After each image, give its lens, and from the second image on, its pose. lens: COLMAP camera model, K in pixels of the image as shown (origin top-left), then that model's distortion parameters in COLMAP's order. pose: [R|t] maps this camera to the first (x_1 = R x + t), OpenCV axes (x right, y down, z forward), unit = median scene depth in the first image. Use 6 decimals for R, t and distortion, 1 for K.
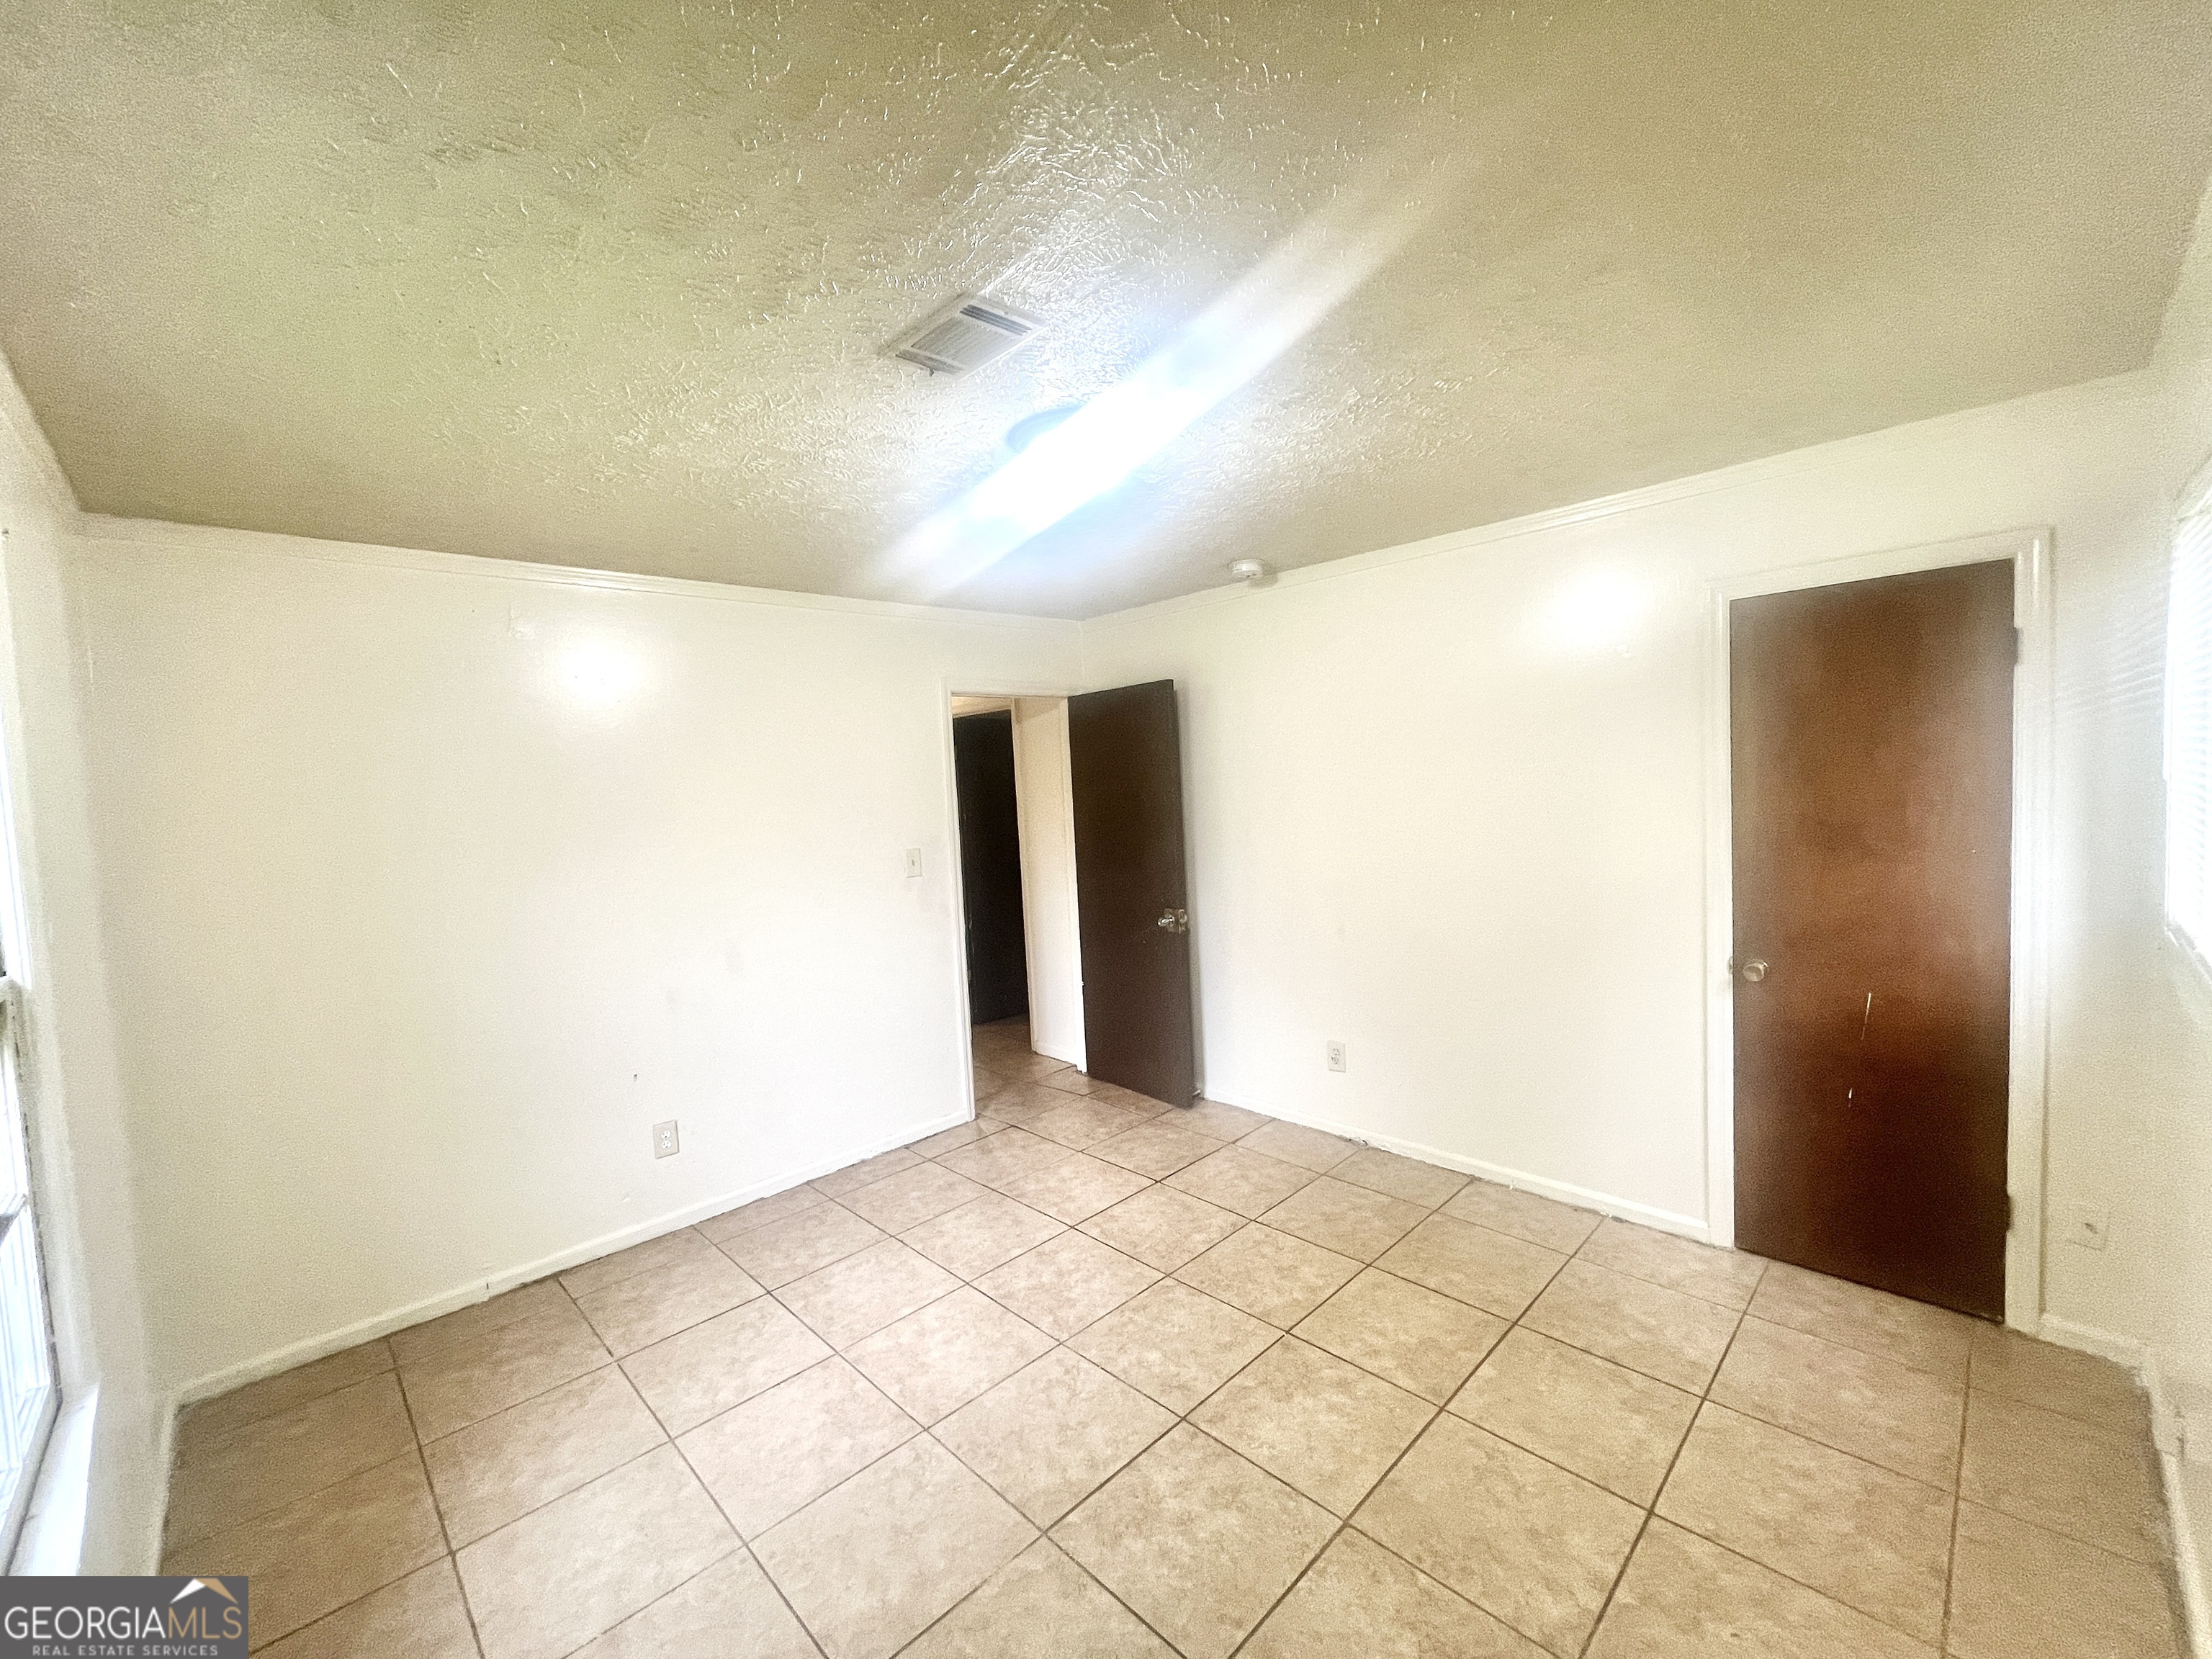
lens RADIAL K [[899.3, 0, 1108.6], [0, 899.3, 828.5], [0, 0, 1]] dist [-0.003284, 0.000328]
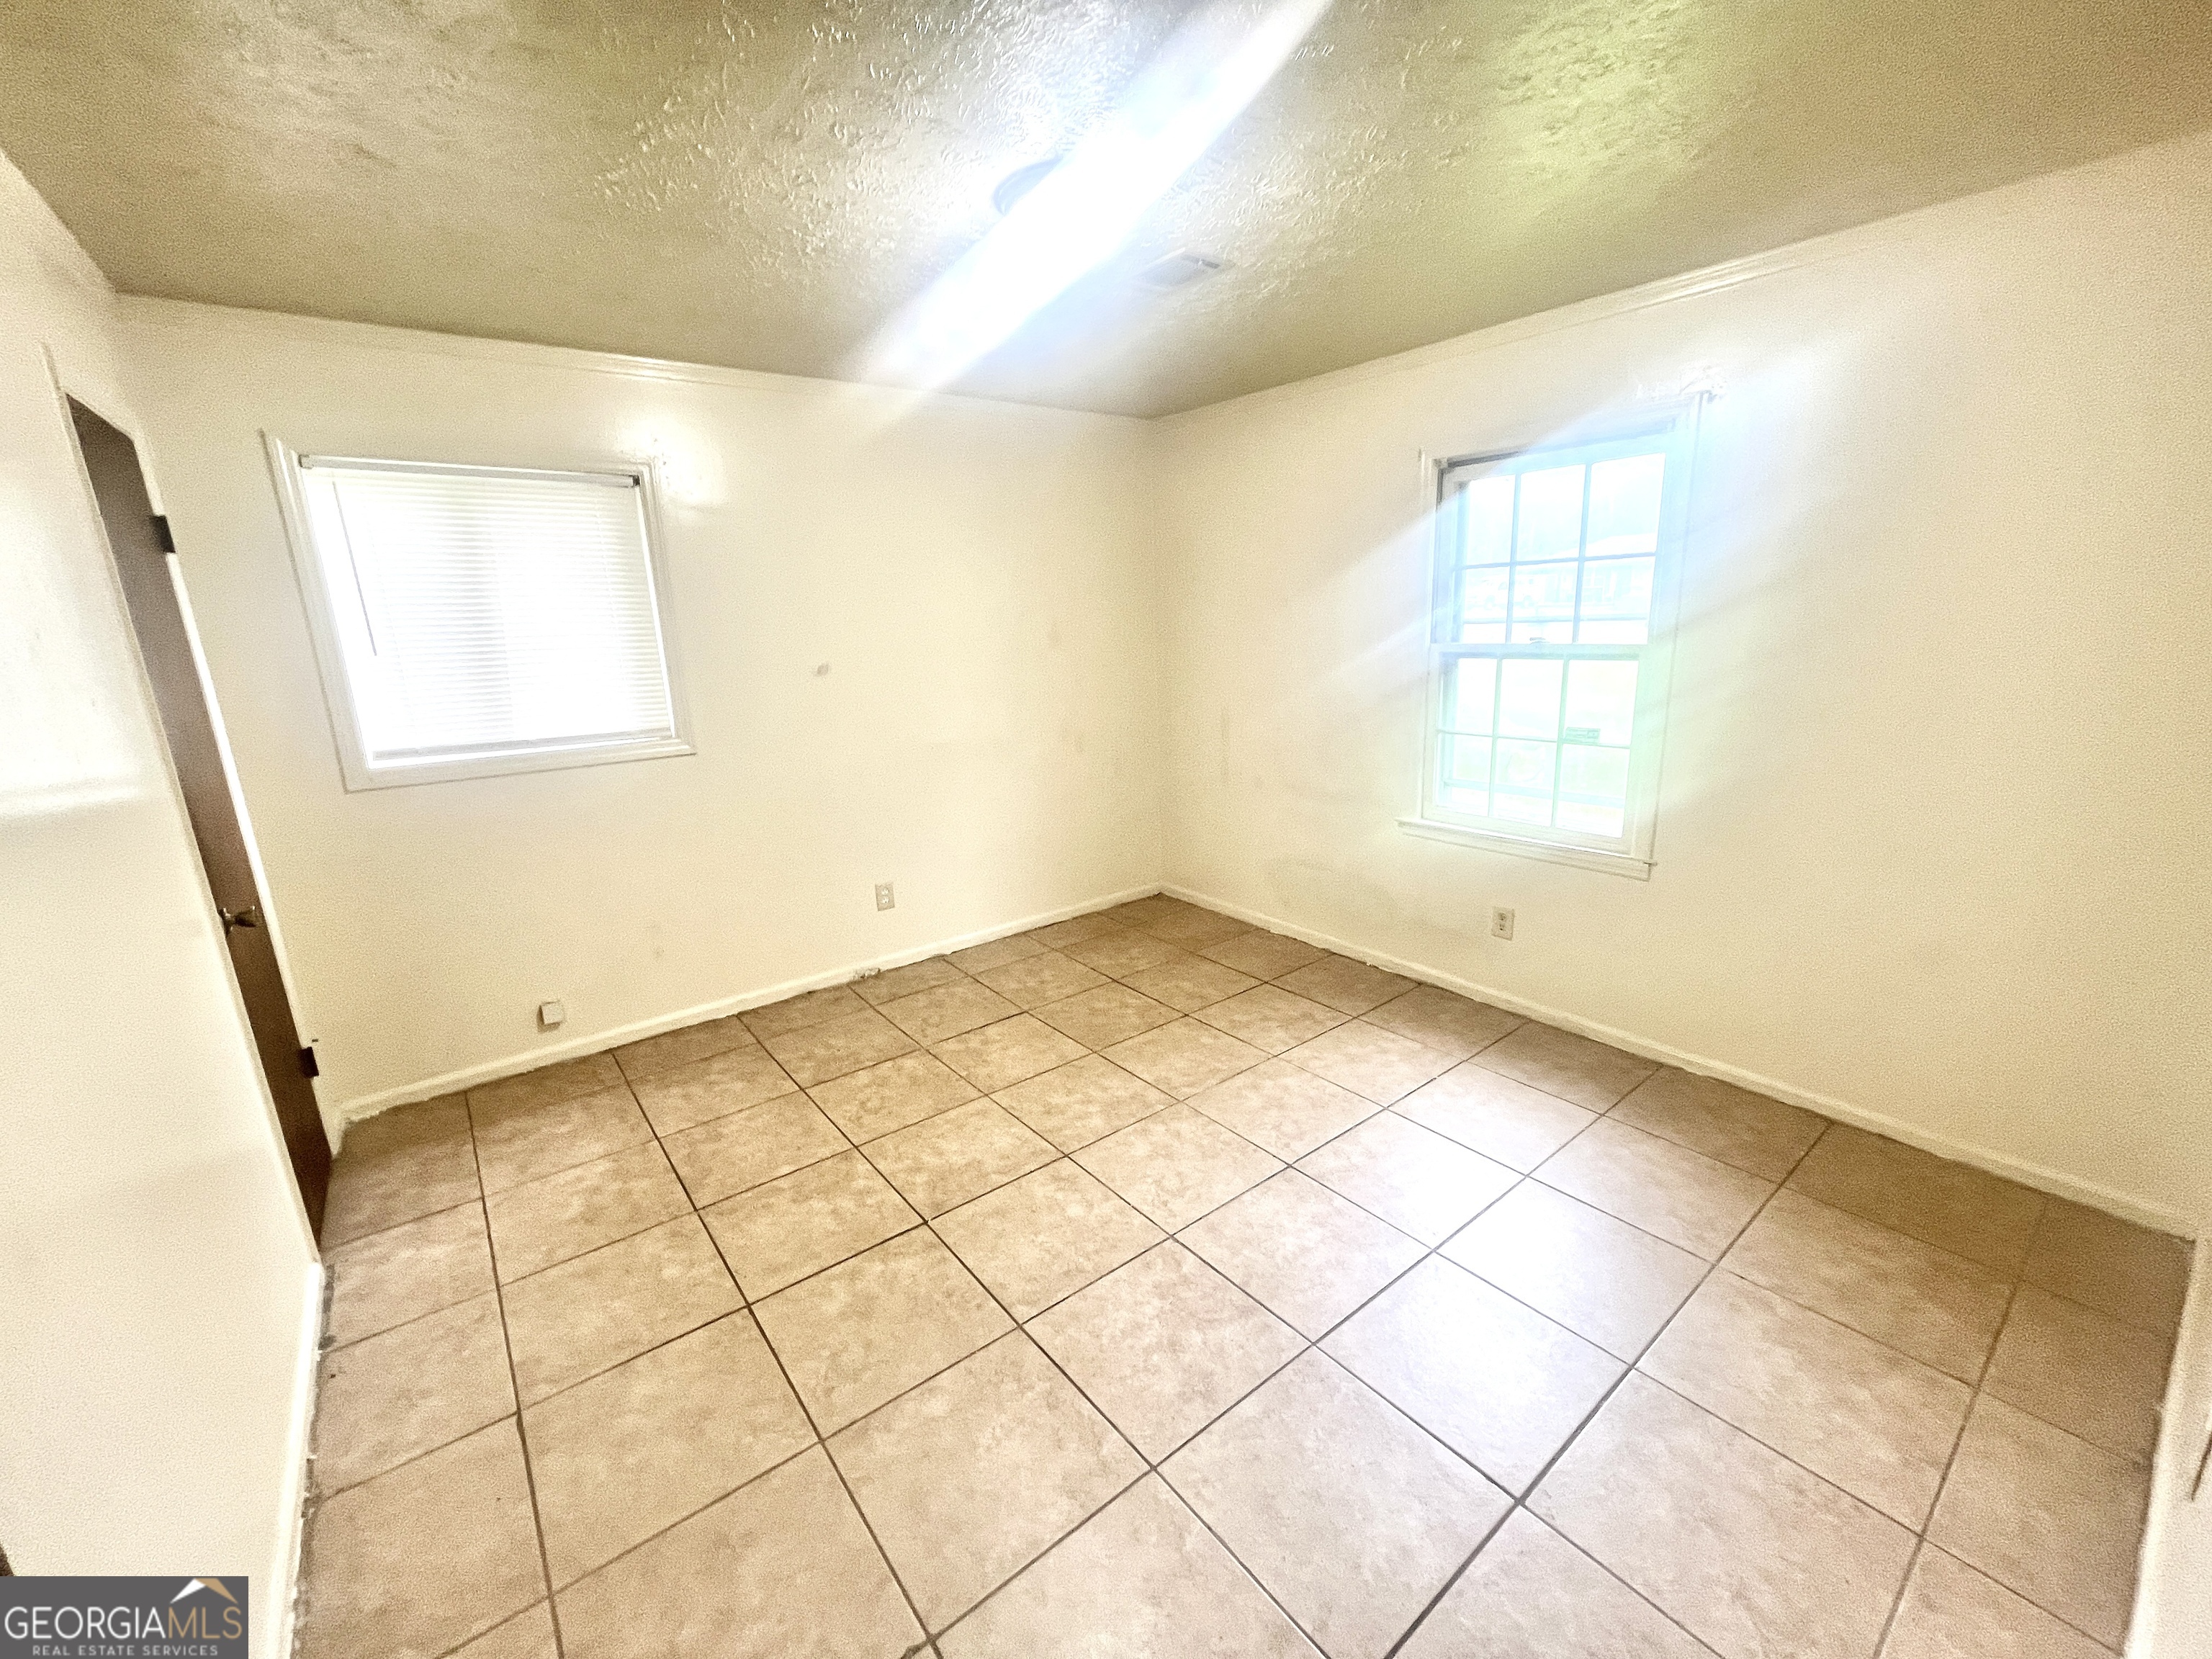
lens RADIAL K [[899.3, 0, 1116.2], [0, 899.3, 830.2], [0, 0, 1]] dist [-0.003284, 0.000328]
pose [[-0.991295, 0.057008, 0.118679, -0.133942], [0.089512, 0.952841, 0.289969, -0.076805], [-0.096551, 0.298068, -0.949649, 1.820877]]
